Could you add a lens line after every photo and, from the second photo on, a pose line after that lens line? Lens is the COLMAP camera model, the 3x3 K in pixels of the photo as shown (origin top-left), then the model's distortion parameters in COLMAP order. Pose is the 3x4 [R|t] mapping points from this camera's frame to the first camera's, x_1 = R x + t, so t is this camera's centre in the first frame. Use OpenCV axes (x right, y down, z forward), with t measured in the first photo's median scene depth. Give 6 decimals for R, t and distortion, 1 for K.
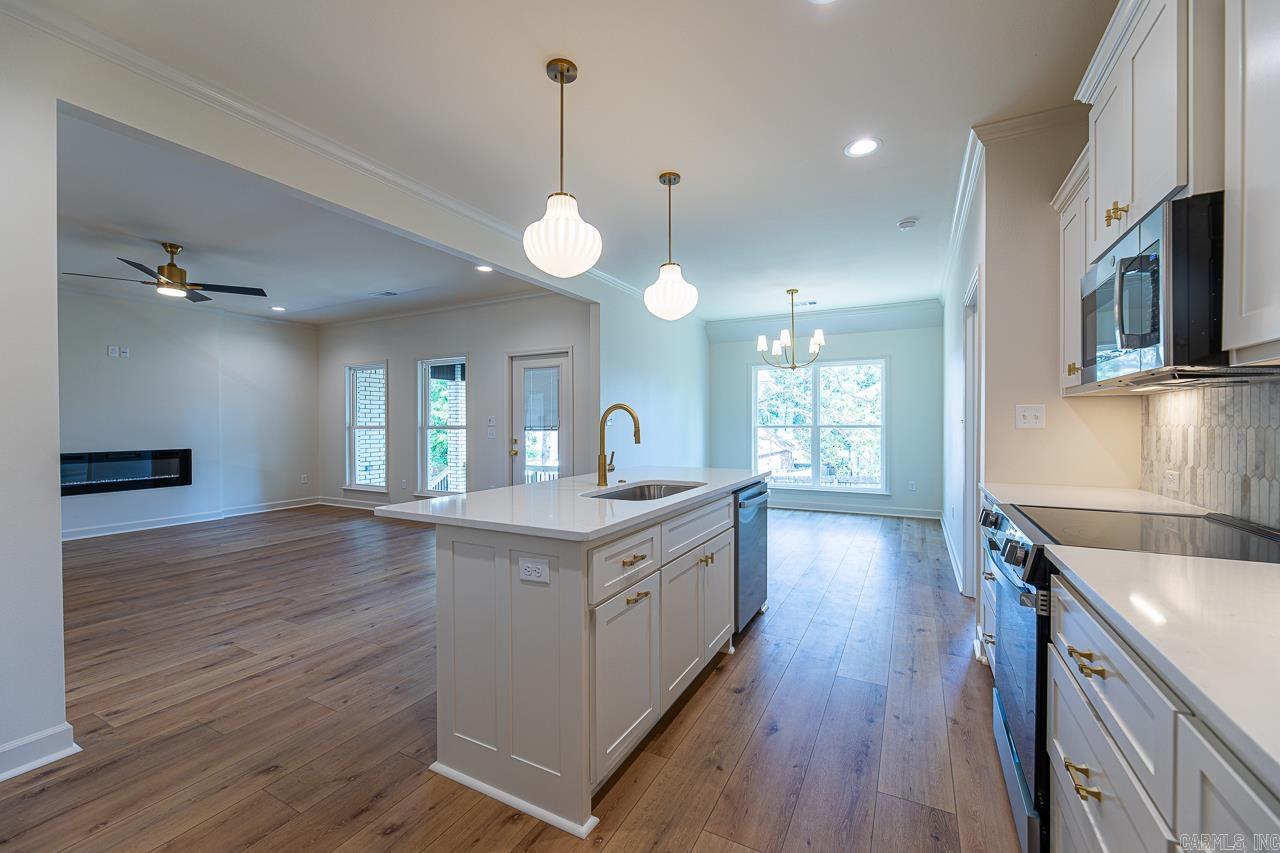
lens RADIAL K [[515.5, 0, 642.4], [0, 515.5, 424.3], [0, 0, 1]] dist [-0.000263, 0.000115]
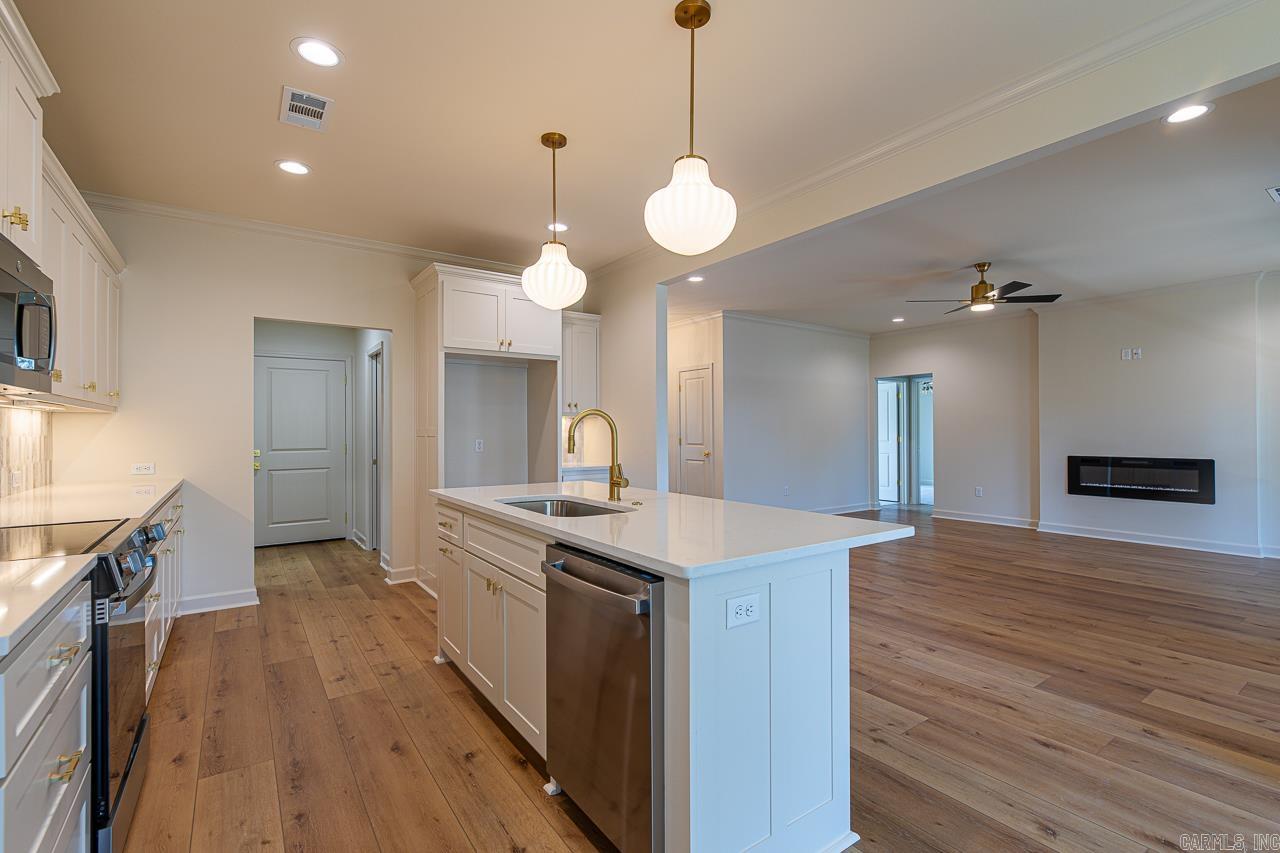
lens RADIAL K [[569.2, 0, 640.0], [0, 569.2, 426.5], [0, 0, 1]] dist [-0.003112, -0.000403]
pose [[-0.450840, -0.003109, -0.892599, 0.507466], [0.001651, 0.999989, -0.004317, -0.002780], [0.892603, -0.003420, -0.450830, 0.959214]]
